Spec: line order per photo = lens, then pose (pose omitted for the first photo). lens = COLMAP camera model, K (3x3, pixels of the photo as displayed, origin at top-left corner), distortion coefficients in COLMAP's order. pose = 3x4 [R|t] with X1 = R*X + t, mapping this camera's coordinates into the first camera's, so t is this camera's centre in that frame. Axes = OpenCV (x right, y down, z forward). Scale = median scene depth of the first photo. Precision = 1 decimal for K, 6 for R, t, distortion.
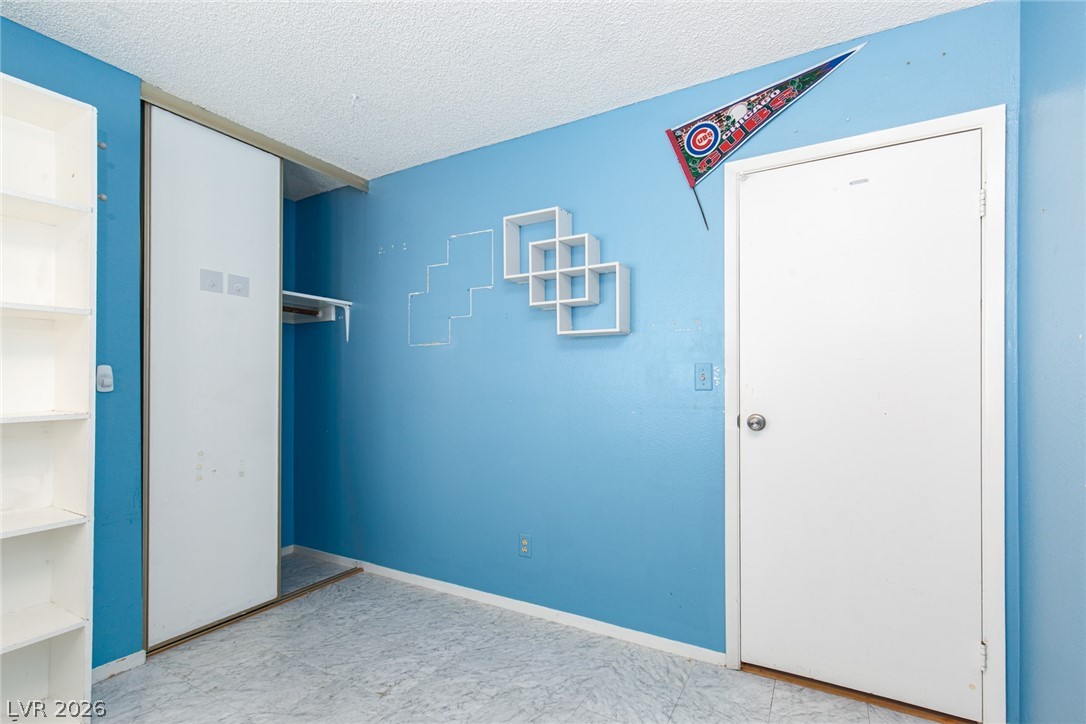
lens RADIAL K [[496.6, 0, 545.8], [0, 496.6, 383.5], [0, 0, 1]] dist [0.002286, -0.000508]
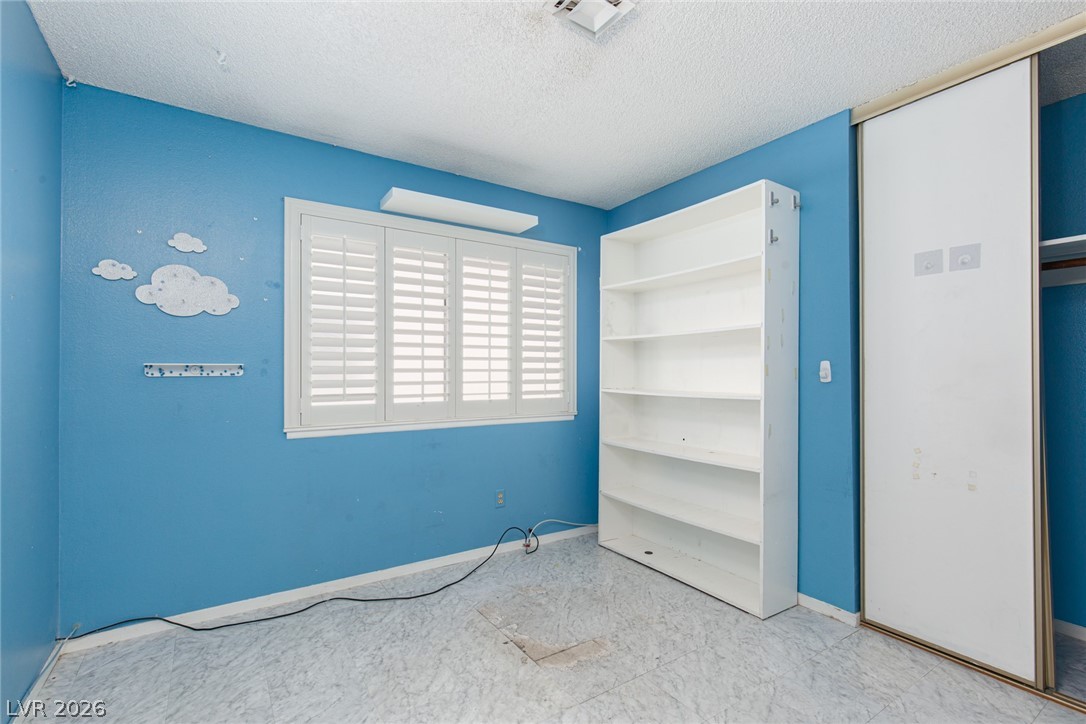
lens RADIAL K [[496.6, 0, 543.3], [0, 496.6, 365.2], [0, 0, 1]] dist [0.002286, -0.000508]
pose [[-0.465531, -0.018693, -0.884834, 0.465144], [-0.002854, 0.999803, -0.019620, 0.000598], [0.885027, -0.006608, -0.465493, 0.818018]]
